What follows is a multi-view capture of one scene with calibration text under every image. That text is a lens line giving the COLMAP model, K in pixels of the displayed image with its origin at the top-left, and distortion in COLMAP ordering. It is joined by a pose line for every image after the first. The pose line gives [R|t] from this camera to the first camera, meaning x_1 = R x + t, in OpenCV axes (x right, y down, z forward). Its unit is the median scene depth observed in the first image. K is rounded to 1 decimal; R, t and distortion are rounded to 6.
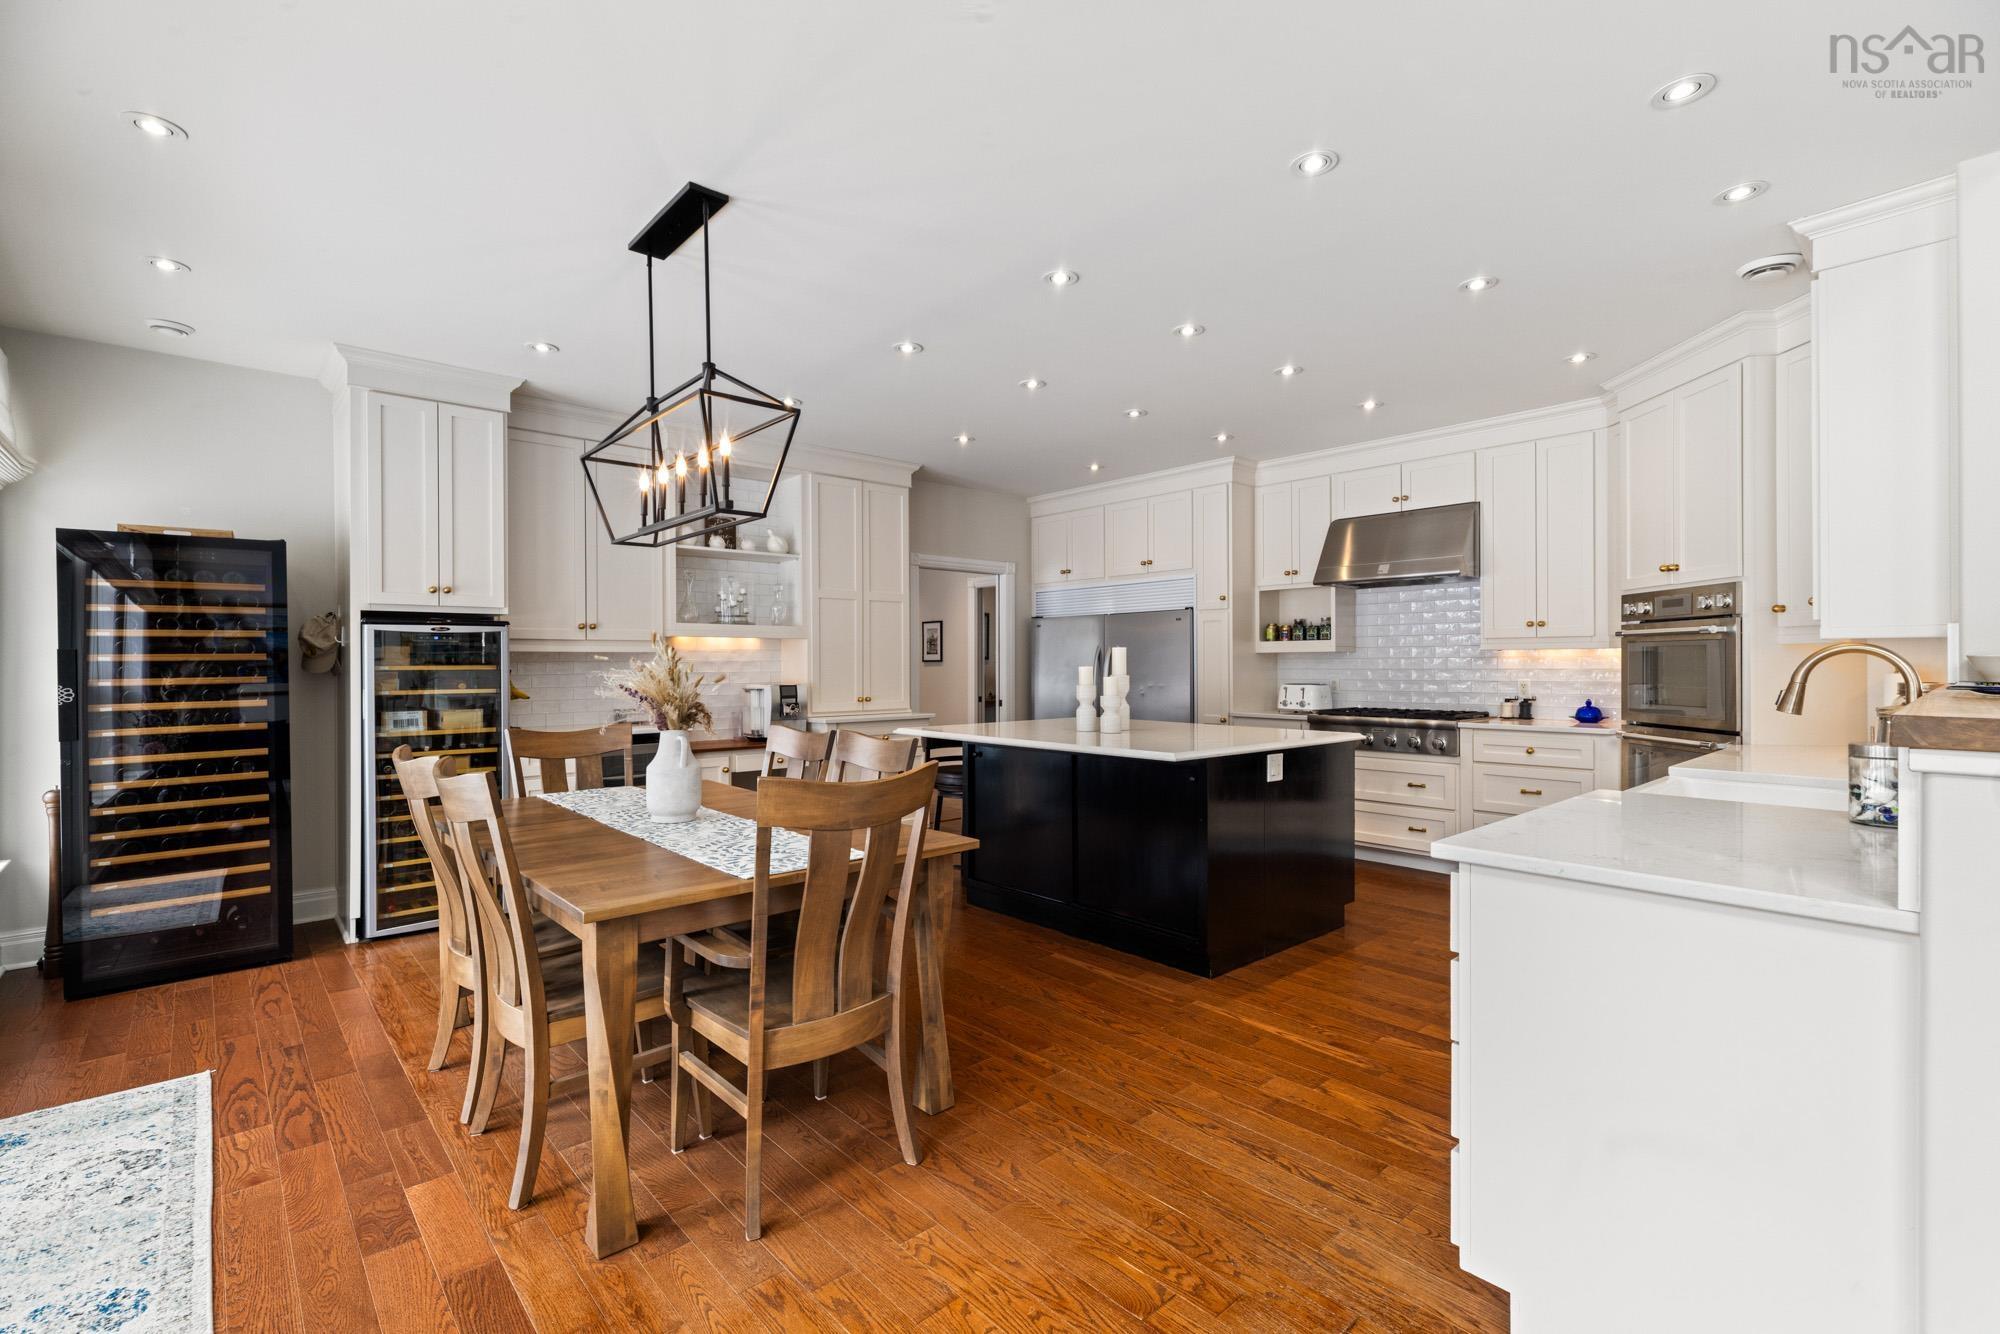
lens RADIAL K [[889.5, 0, 990.4], [0, 889.5, 665.0], [0, 0, 1]] dist [0.001147, -0.000230]
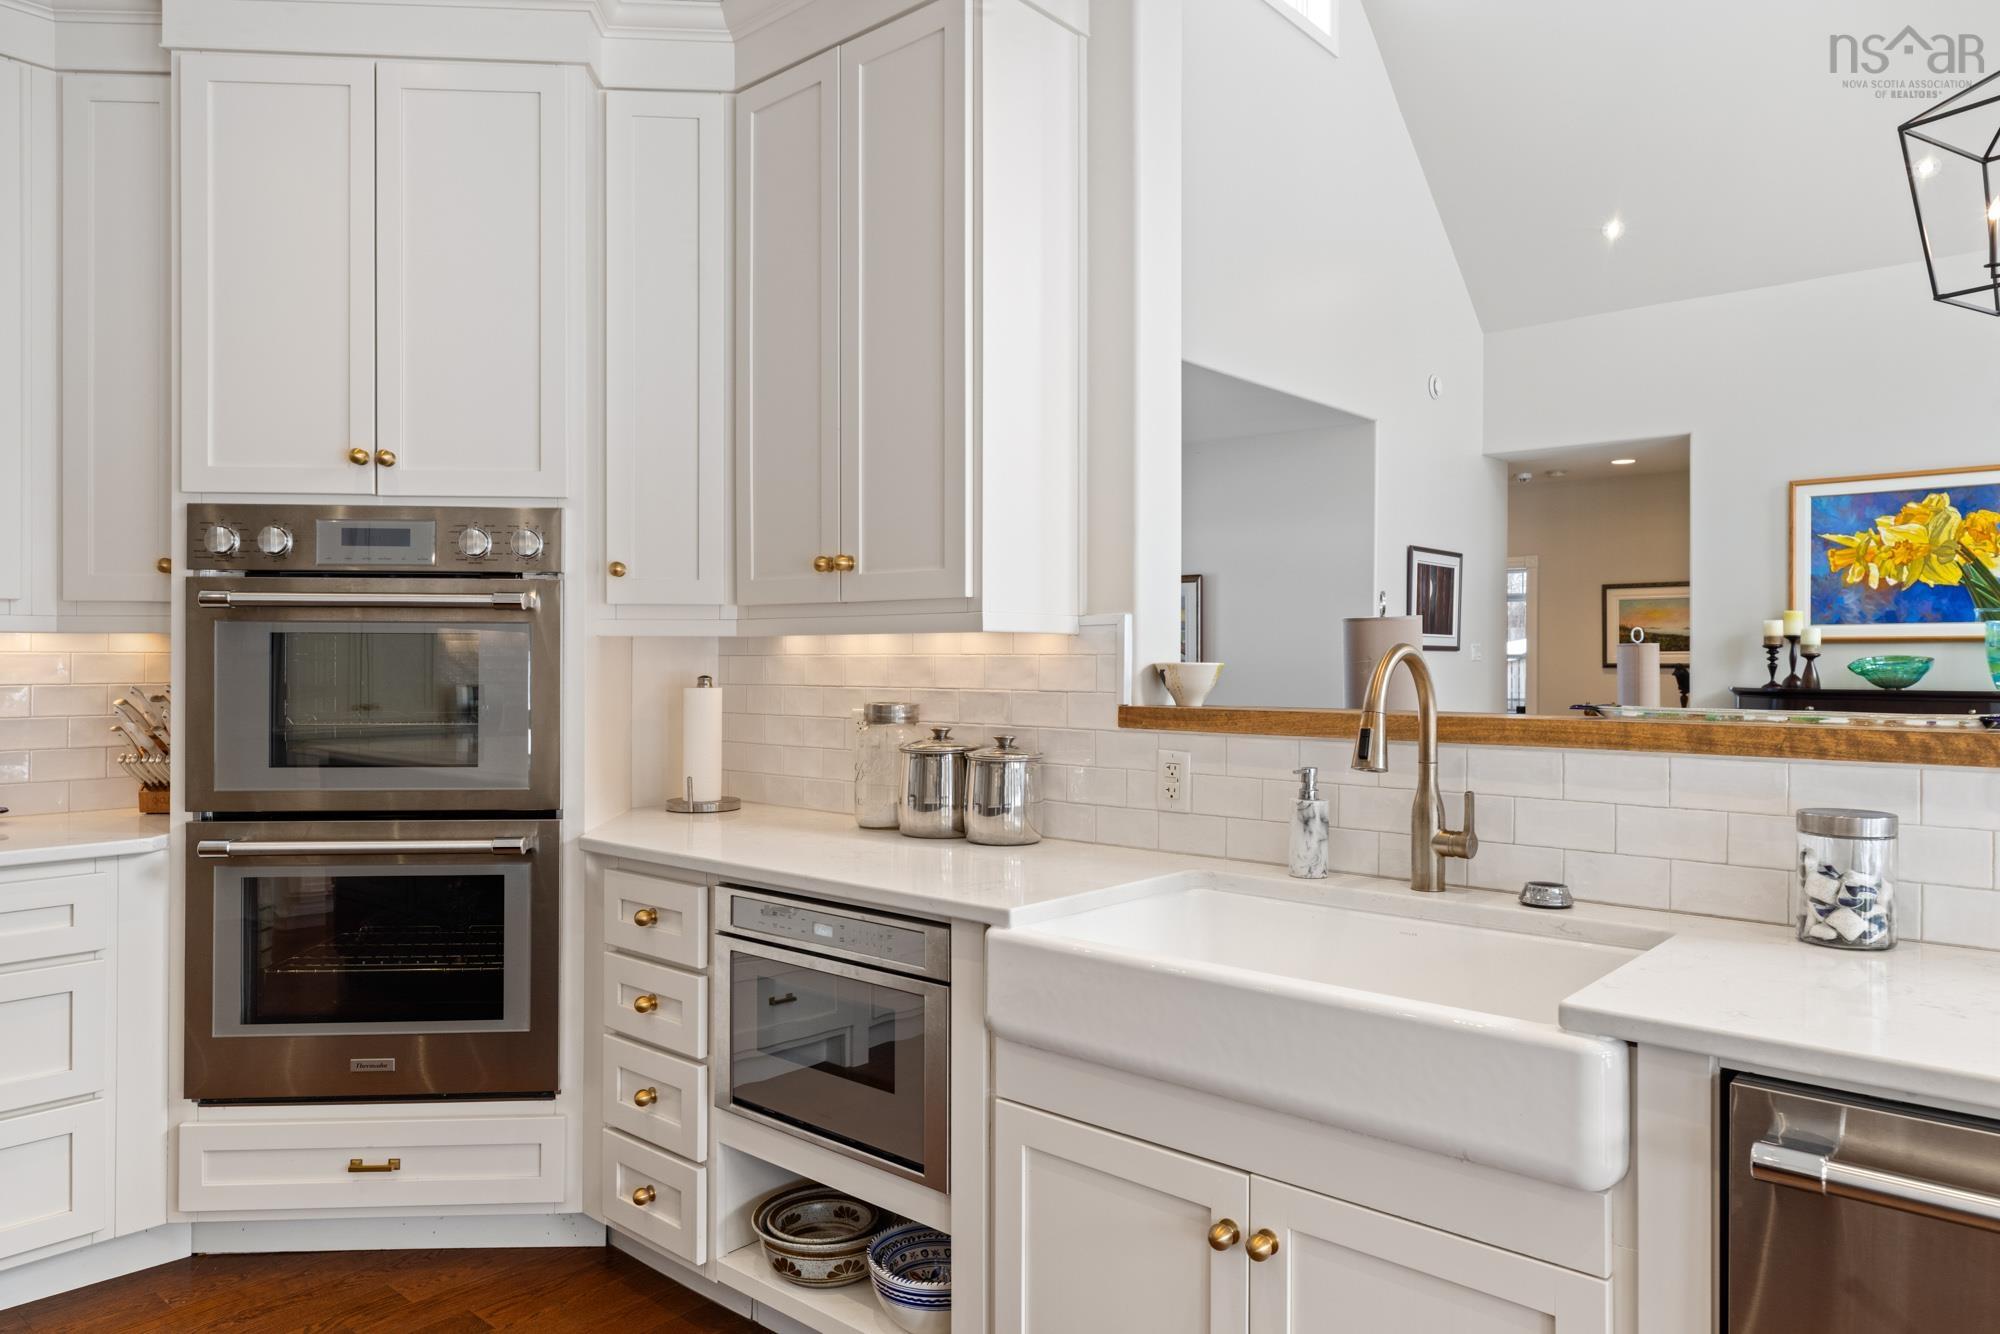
lens RADIAL K [[1300.4, 0, 988.0], [0, 1300.4, 656.7], [0, 0, 1]] dist [0.010124, 0.002020]
pose [[-0.120498, 0.002857, 0.992709, 0.058724], [-0.000424, 0.999996, -0.002929, -0.005542], [-0.992714, -0.000774, -0.120496, 0.548940]]
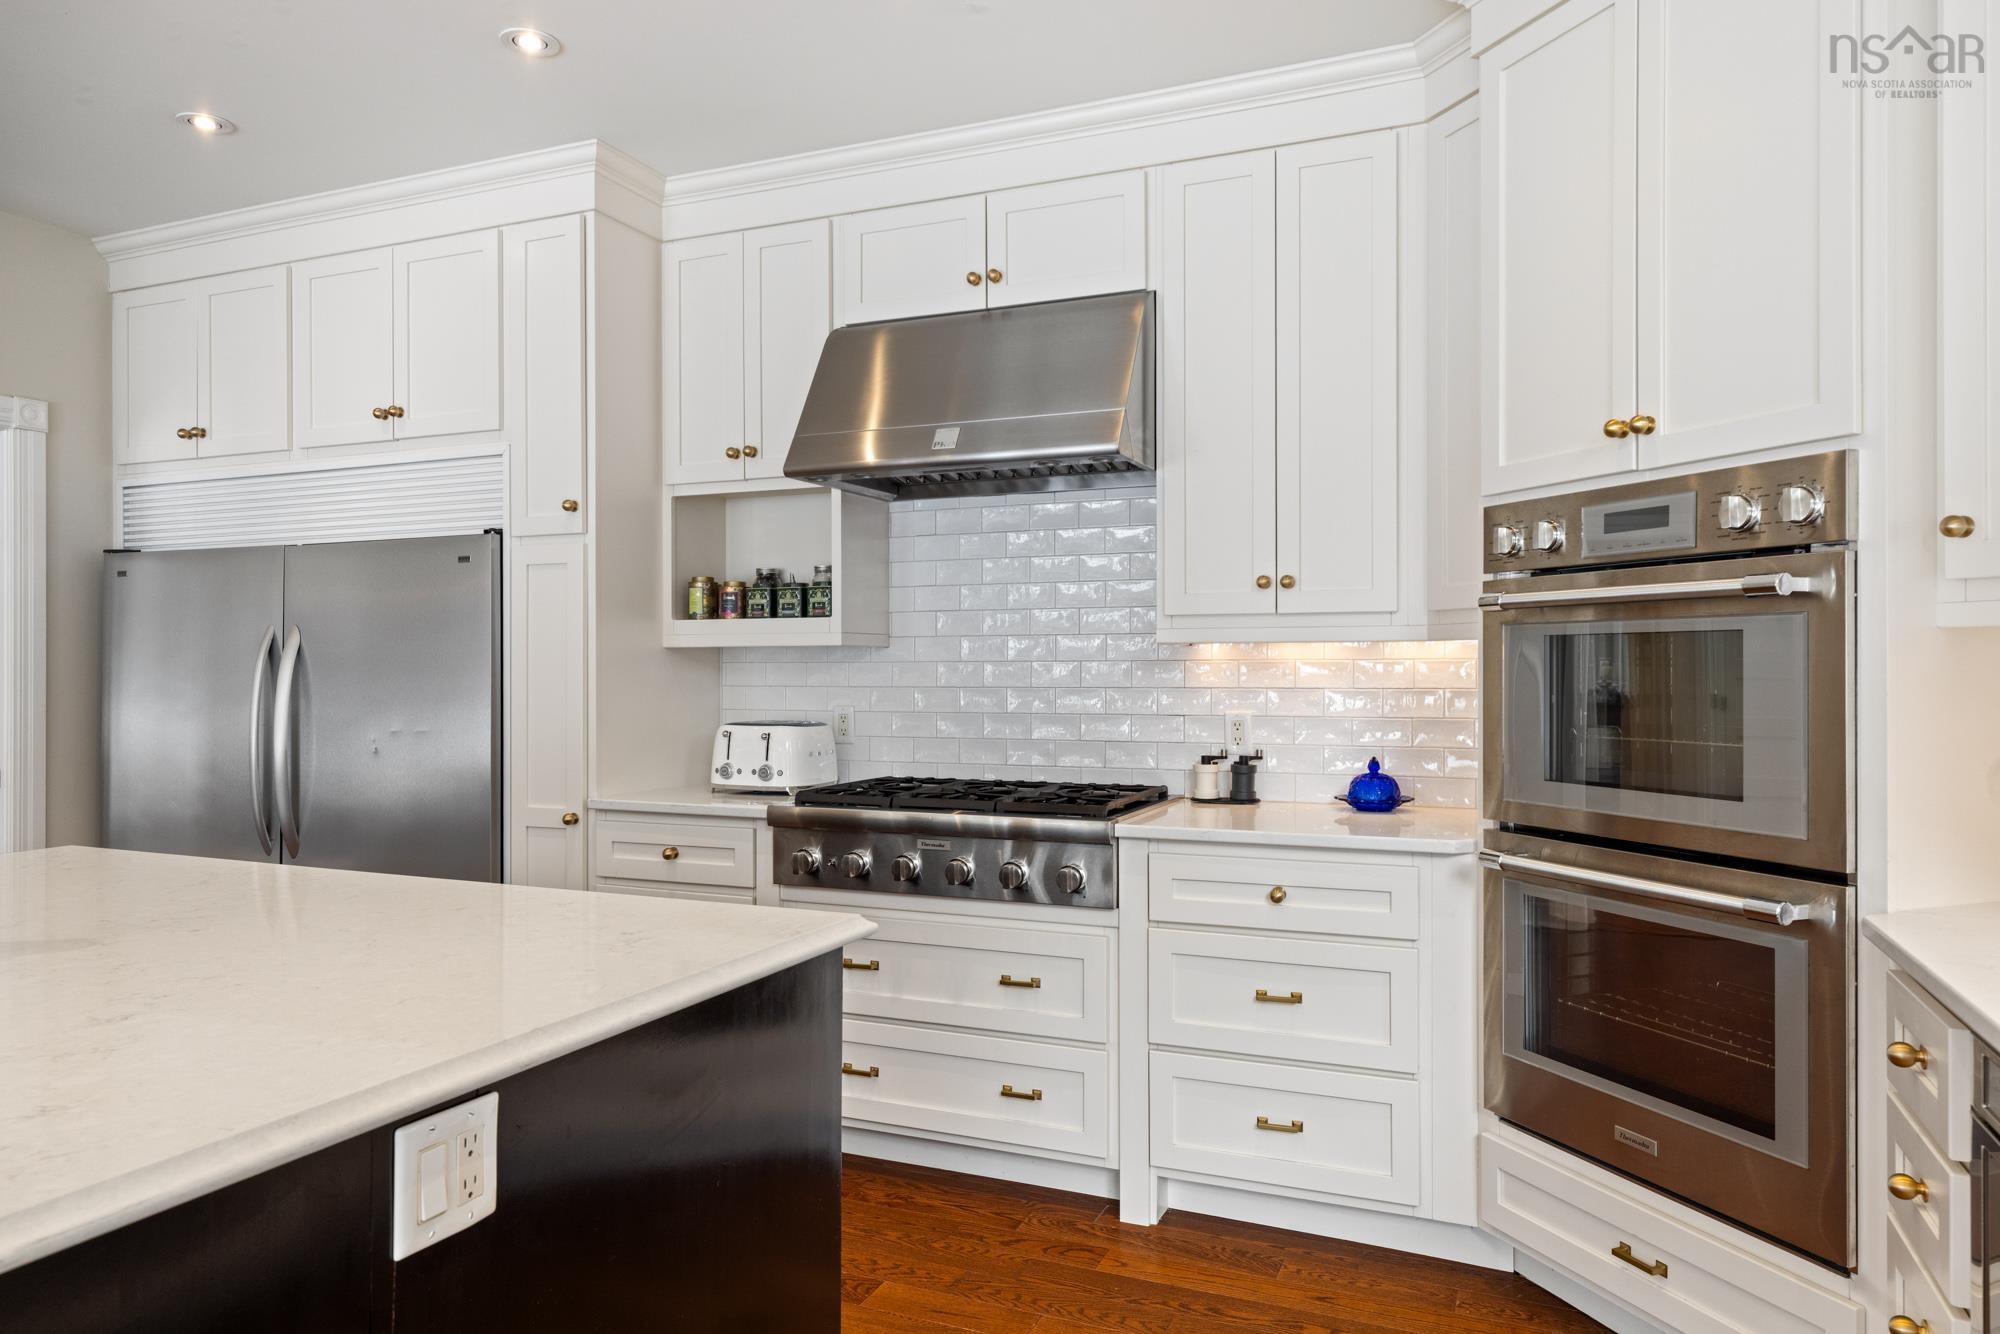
lens RADIAL K [[1300.4, 0, 989.3], [0, 1300.4, 664.9], [0, 0, 1]] dist [0.010124, 0.002020]
pose [[0.906829, 0.003860, 0.421480, 0.200942], [-0.001758, 0.999984, -0.005375, -0.002945], [-0.421494, 0.004133, 0.906822, 0.434702]]
